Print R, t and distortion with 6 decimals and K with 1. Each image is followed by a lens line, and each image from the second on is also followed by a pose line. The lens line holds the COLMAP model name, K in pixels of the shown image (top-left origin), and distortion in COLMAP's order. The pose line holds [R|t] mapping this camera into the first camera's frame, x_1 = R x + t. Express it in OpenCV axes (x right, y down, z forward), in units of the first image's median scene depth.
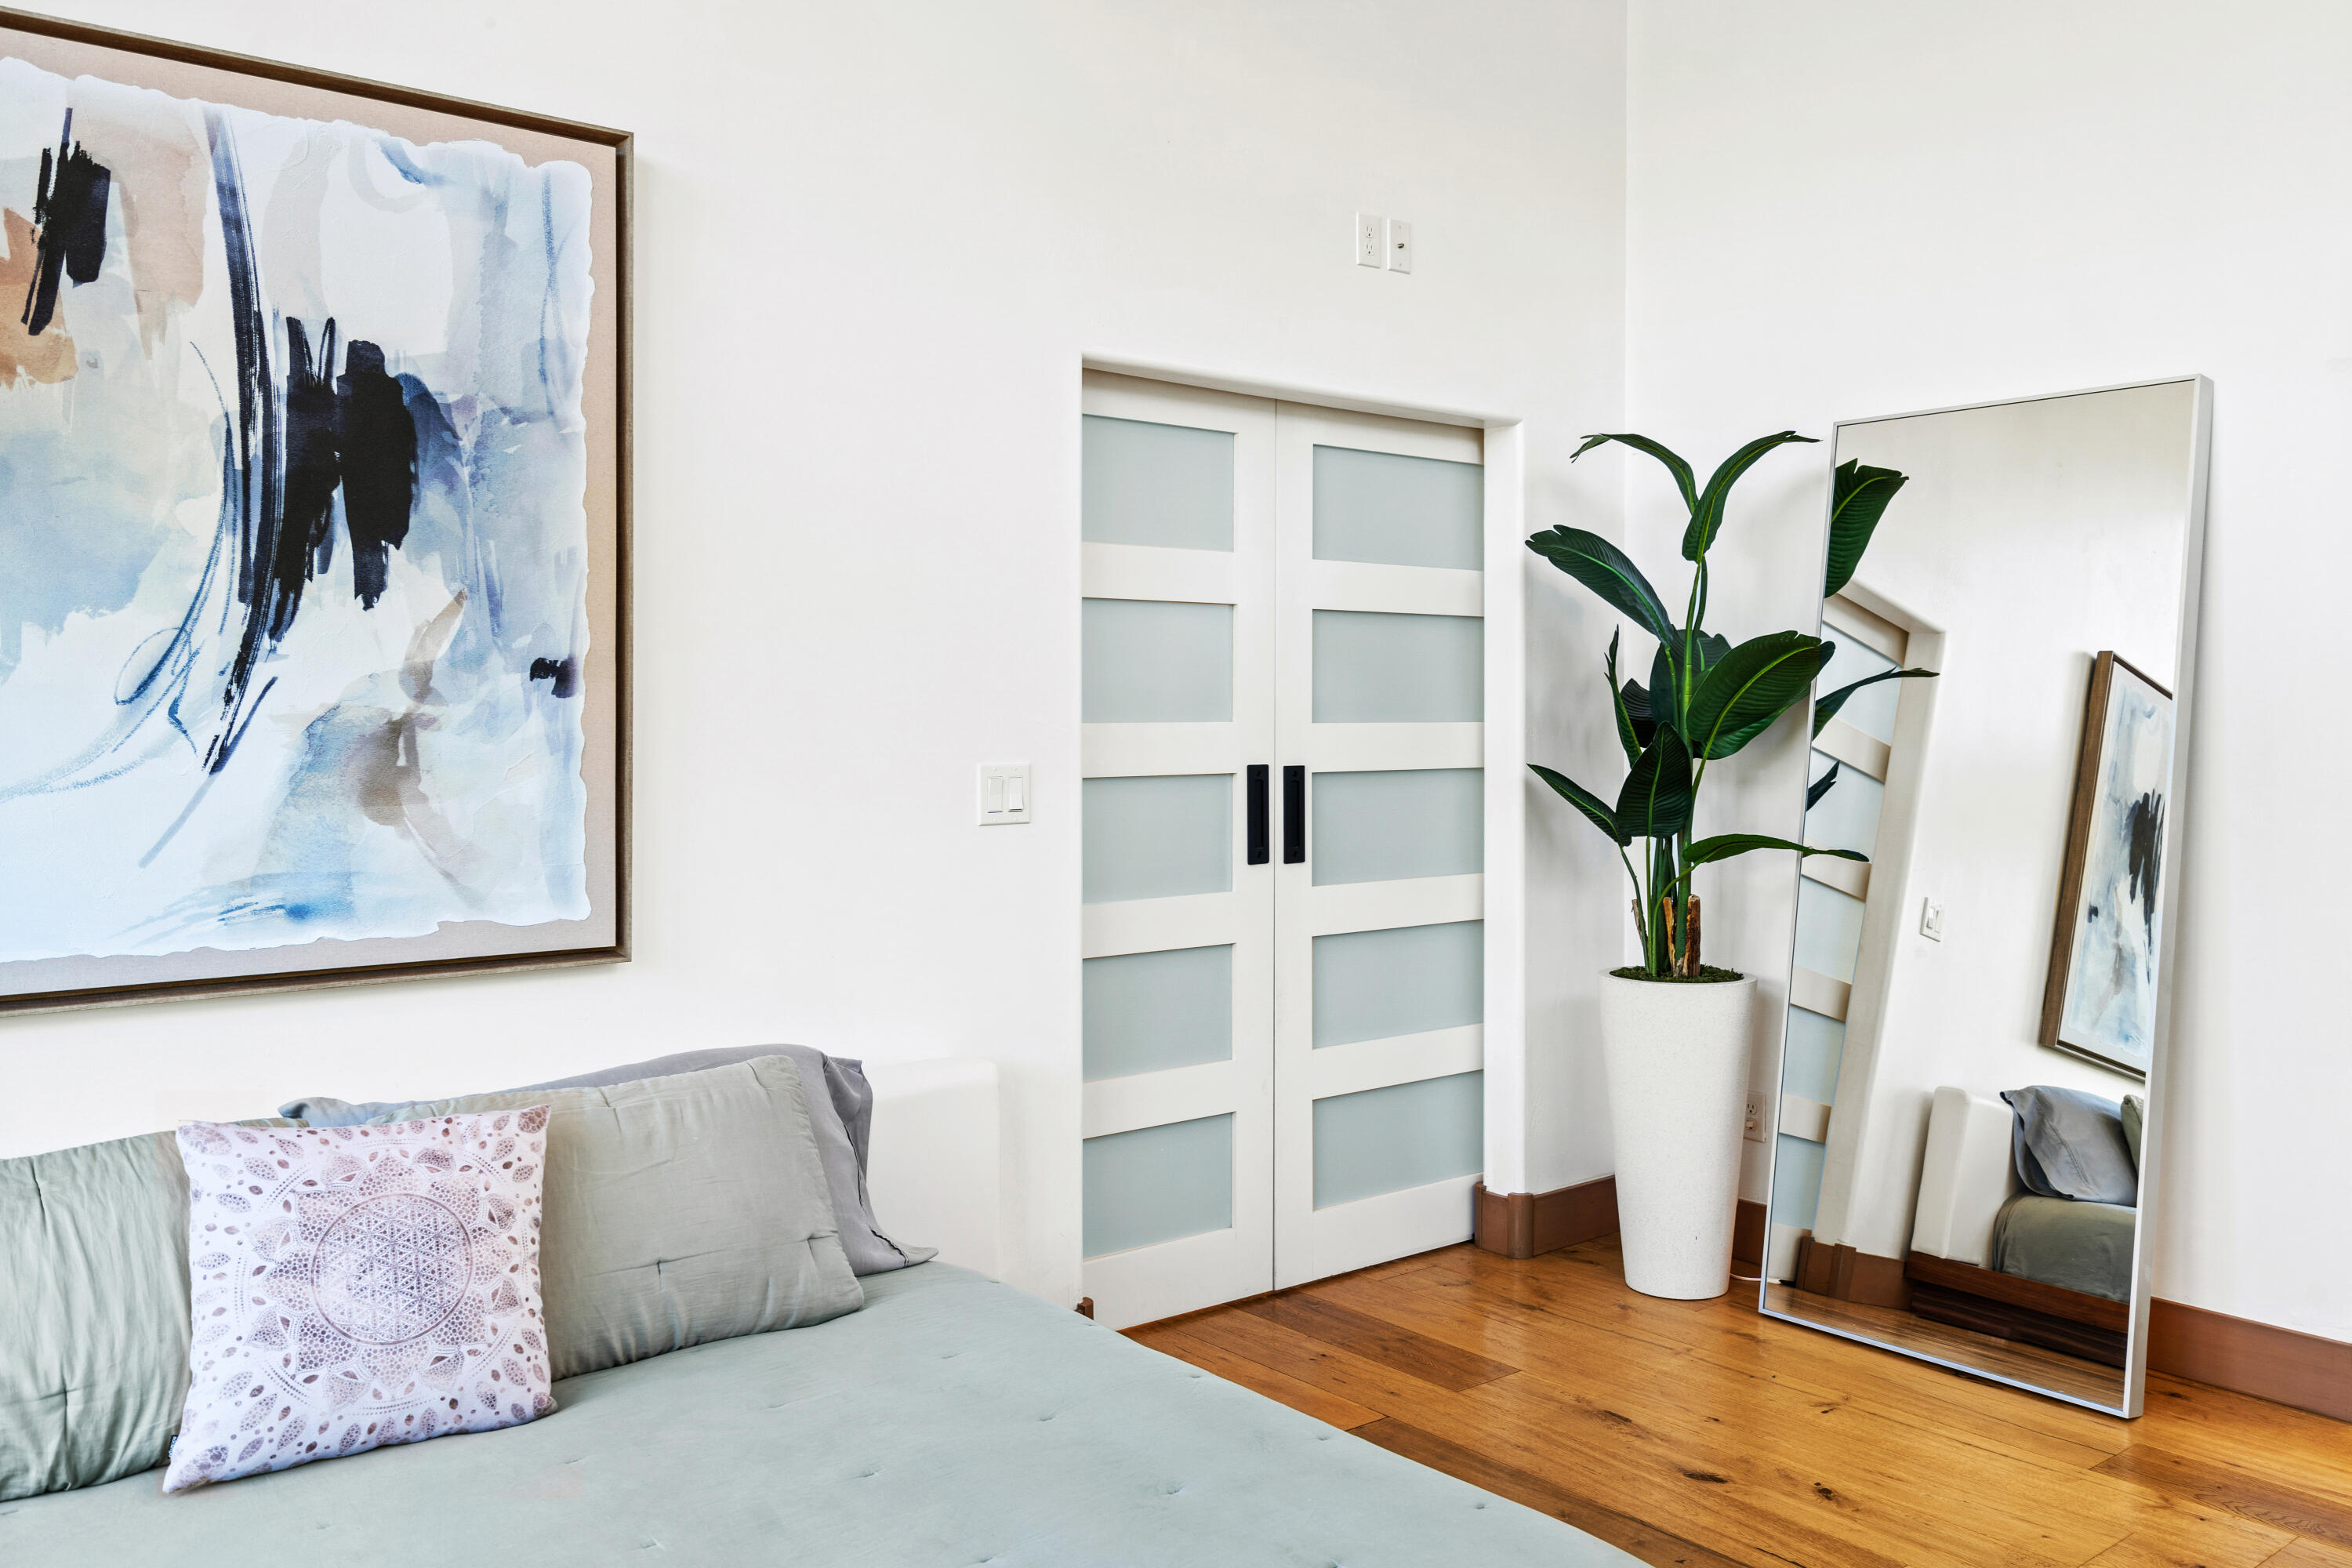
lens RADIAL K [[1880.0, 0, 1176.0], [0, 1880.0, 782.6], [0, 0, 1]] dist [0.001515, -0.001225]
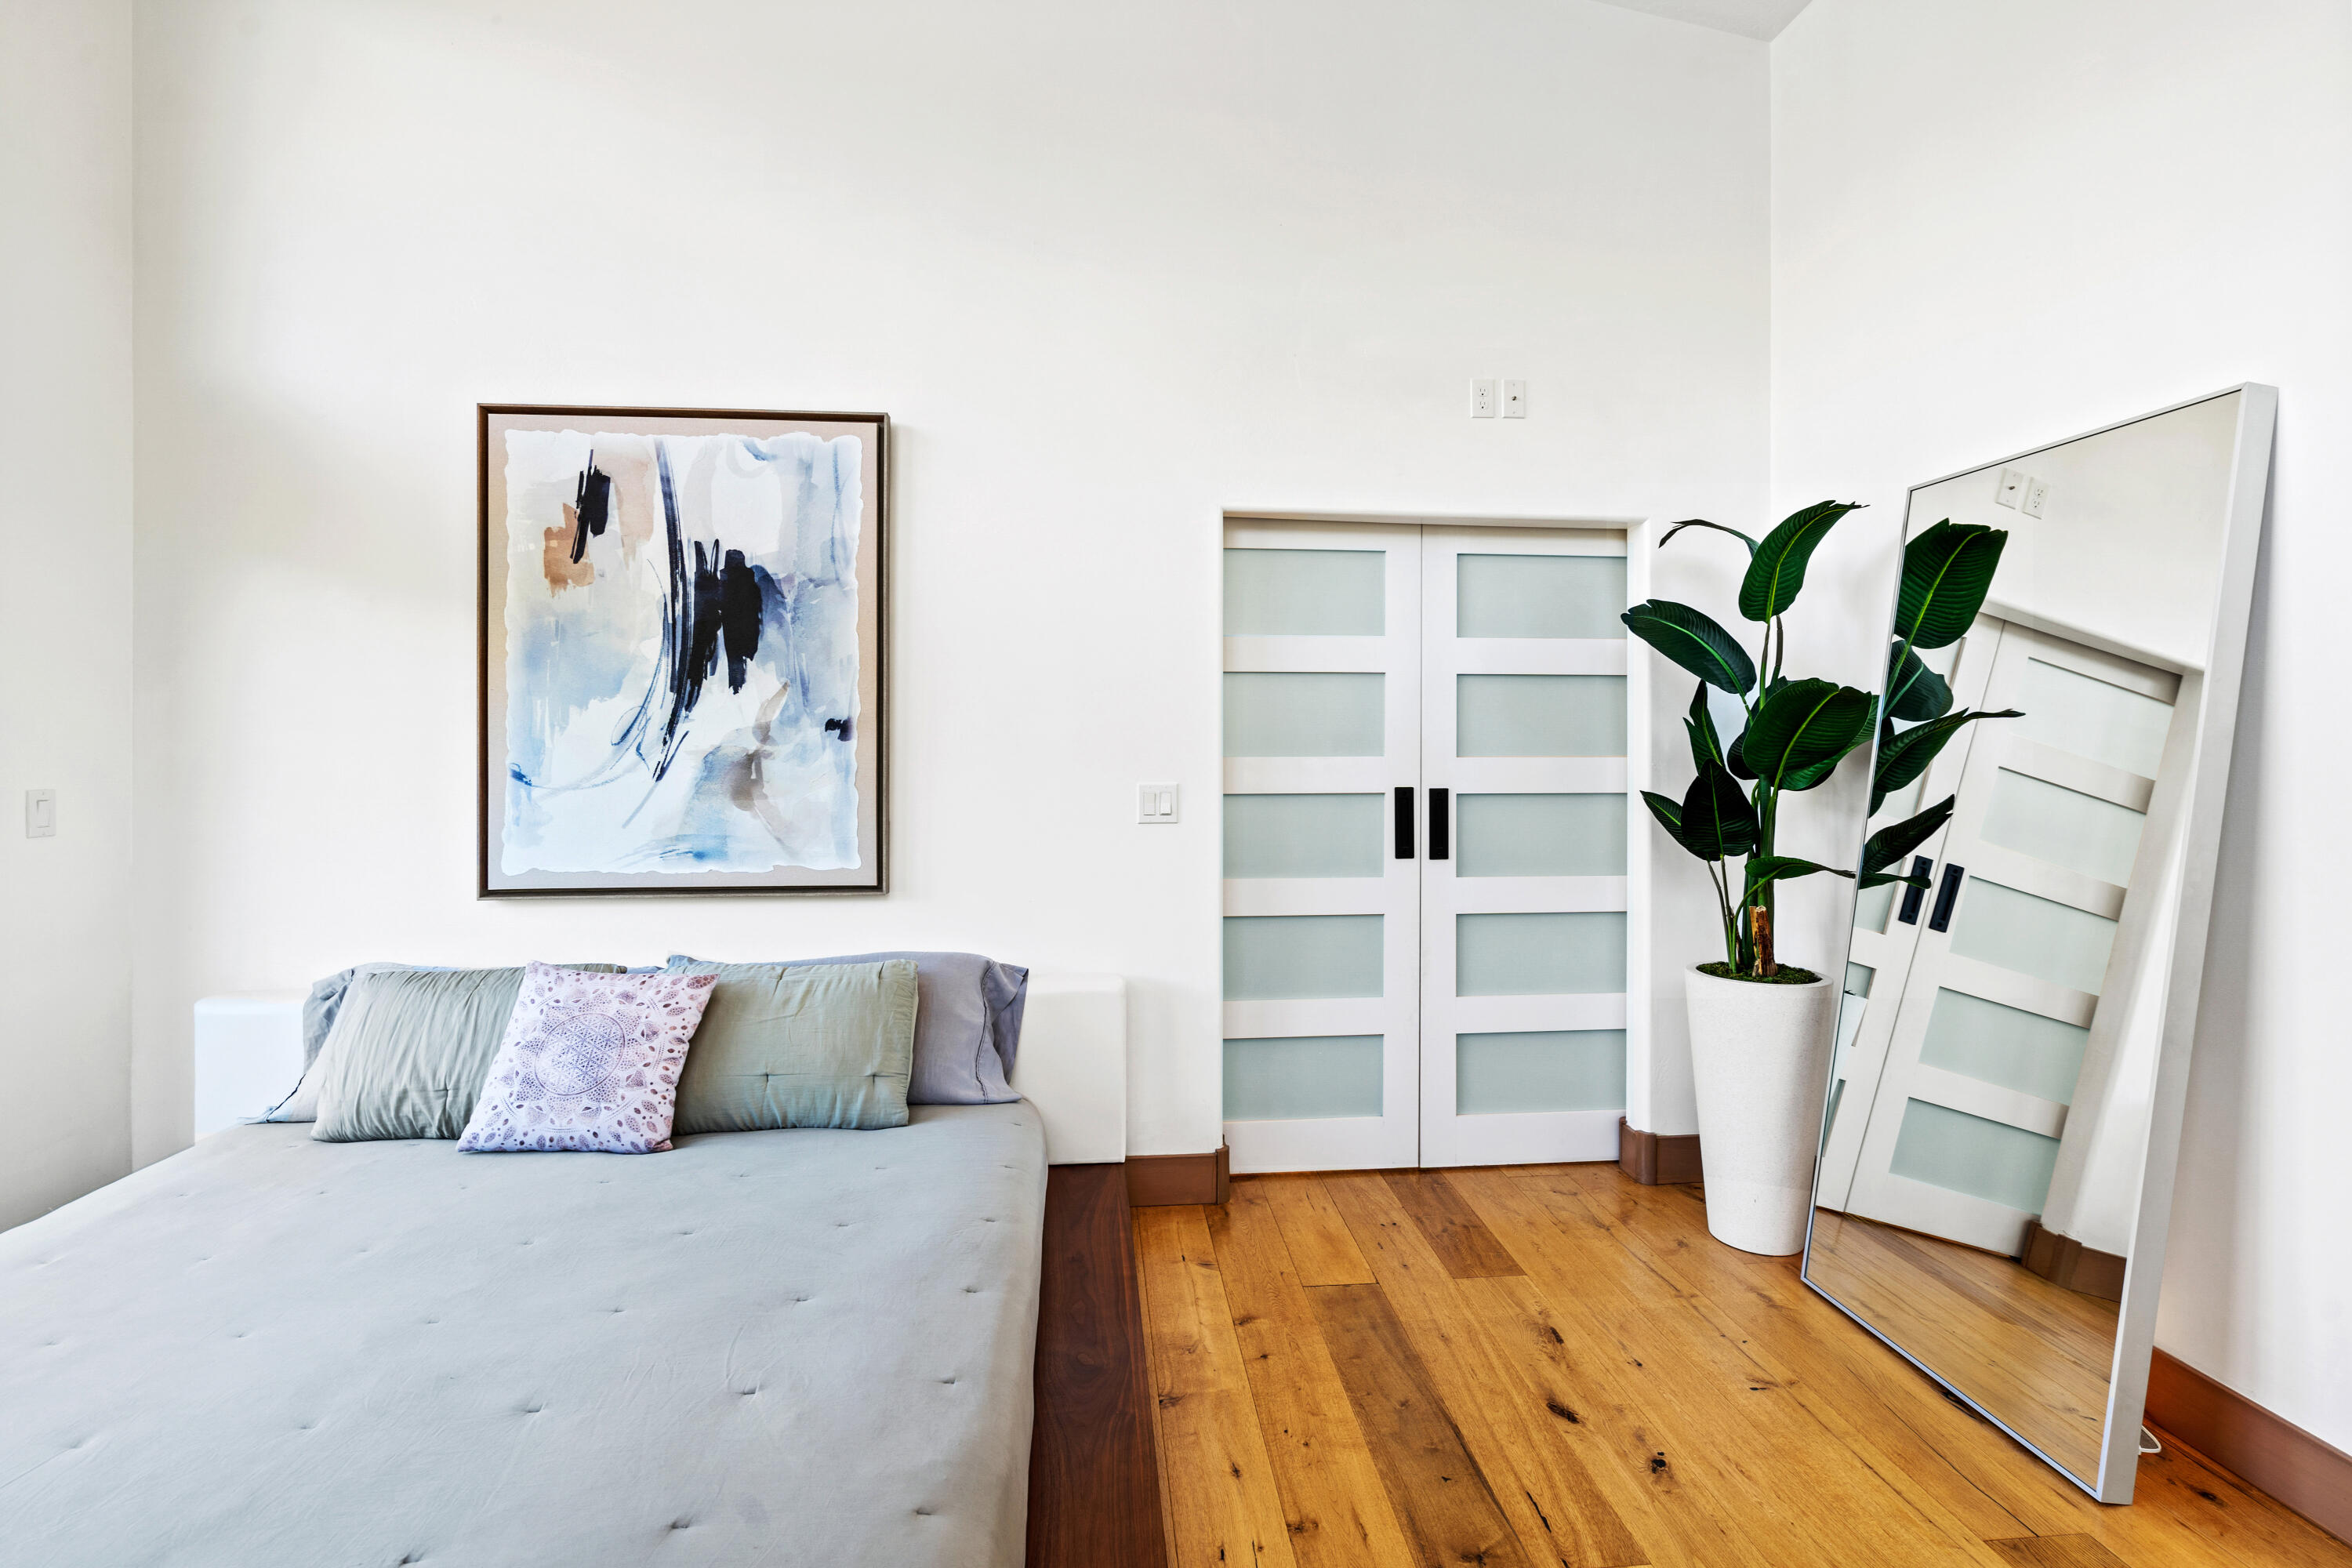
lens RADIAL K [[1081.1, 0, 1173.8], [0, 1081.1, 768.6], [0, 0, 1]] dist [-0.008208, 0.002783]
pose [[0.830006, 0.012719, -0.557610, 0.407409], [-0.021526, 0.999726, -0.009238, -0.014146], [0.557339, 0.019670, 0.830052, 0.280550]]
